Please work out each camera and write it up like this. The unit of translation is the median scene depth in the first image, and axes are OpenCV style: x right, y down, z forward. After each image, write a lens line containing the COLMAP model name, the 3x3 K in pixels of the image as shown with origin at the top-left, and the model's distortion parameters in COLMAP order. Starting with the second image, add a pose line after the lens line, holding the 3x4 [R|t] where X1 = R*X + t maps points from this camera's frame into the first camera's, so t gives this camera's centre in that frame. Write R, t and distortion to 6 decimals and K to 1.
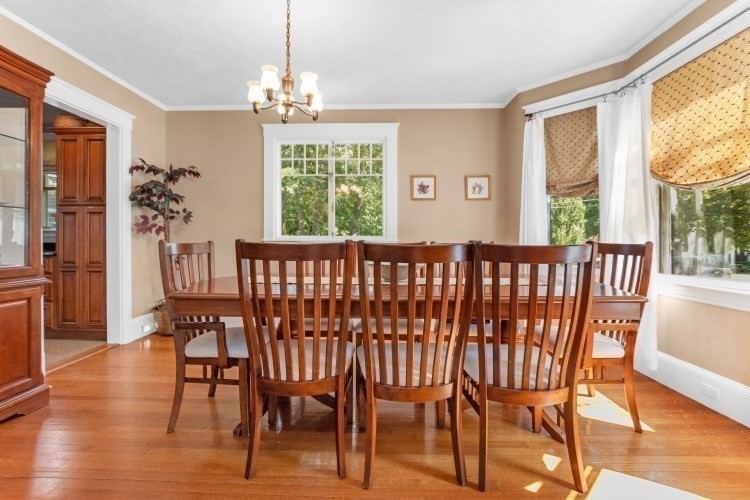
lens RADIAL K [[329.9, 0, 375.9], [0, 329.9, 248.1], [0, 0, 1]] dist [-0.017588, -0.000140]
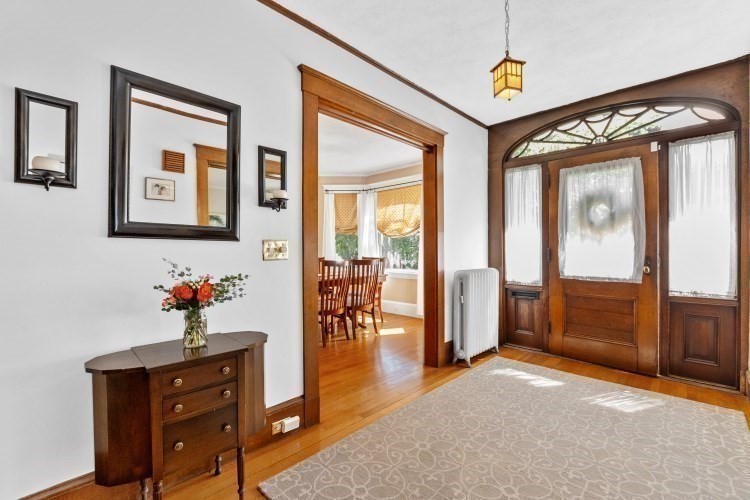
lens RADIAL K [[329.9, 0, 375.9], [0, 329.9, 248.1], [0, 0, 1]] dist [-0.017588, -0.000140]
pose [[0.680591, -0.000335, 0.732664, -0.798648], [0.019624, 0.999649, -0.017771, -0.025013], [-0.732401, 0.026473, 0.680359, -0.560548]]
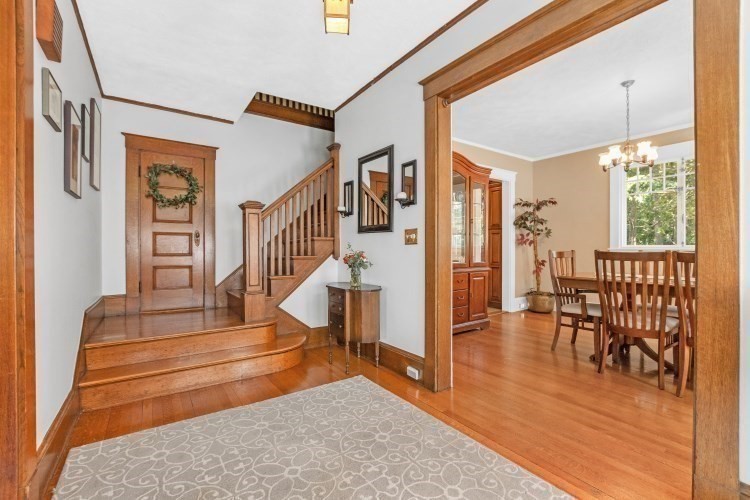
lens RADIAL K [[329.9, 0, 375.9], [0, 329.9, 248.1], [0, 0, 1]] dist [-0.017588, -0.000140]
pose [[0.587582, -0.003022, -0.809159, 0.179921], [-0.017867, 0.999701, -0.016708, 0.009087], [0.808968, 0.024274, 0.587352, -0.558410]]
